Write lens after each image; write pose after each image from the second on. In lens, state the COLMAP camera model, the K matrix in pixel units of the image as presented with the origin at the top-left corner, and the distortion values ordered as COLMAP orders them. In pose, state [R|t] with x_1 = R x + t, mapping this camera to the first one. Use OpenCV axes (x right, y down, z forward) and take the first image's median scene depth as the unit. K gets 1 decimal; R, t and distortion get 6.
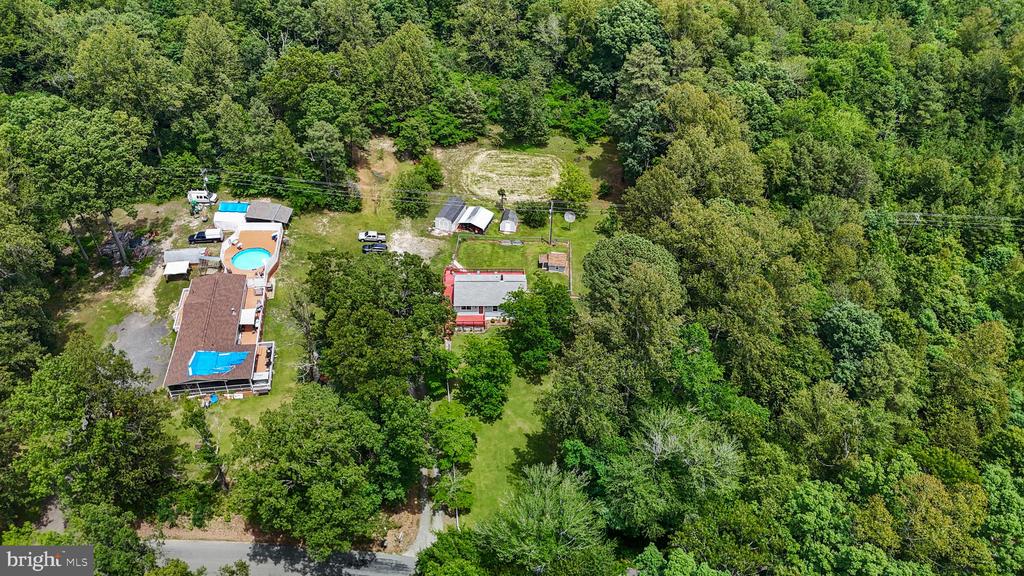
lens RADIAL K [[760.9, 0, 512.9], [0, 760.9, 298.2], [0, 0, 1]] dist [0.068068, -0.060782]
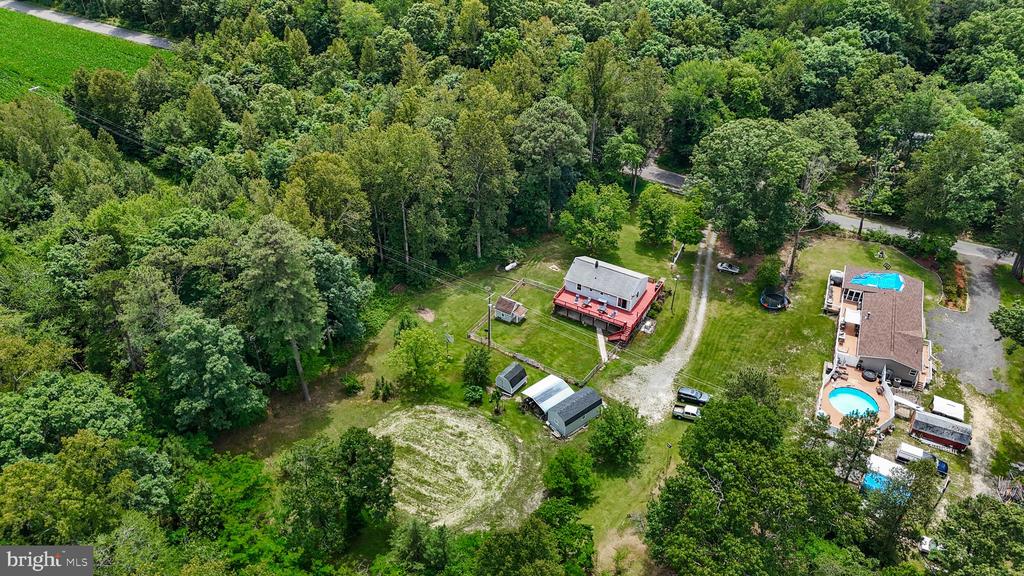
lens RADIAL K [[760.9, 0, 508.8], [0, 760.9, 283.4], [0, 0, 1]] dist [0.068068, -0.060782]
pose [[-0.848229, -0.339863, 0.406202, -0.286912], [0.325344, 0.270830, 0.905981, -0.835100], [-0.417922, 0.900635, -0.119154, 1.021798]]
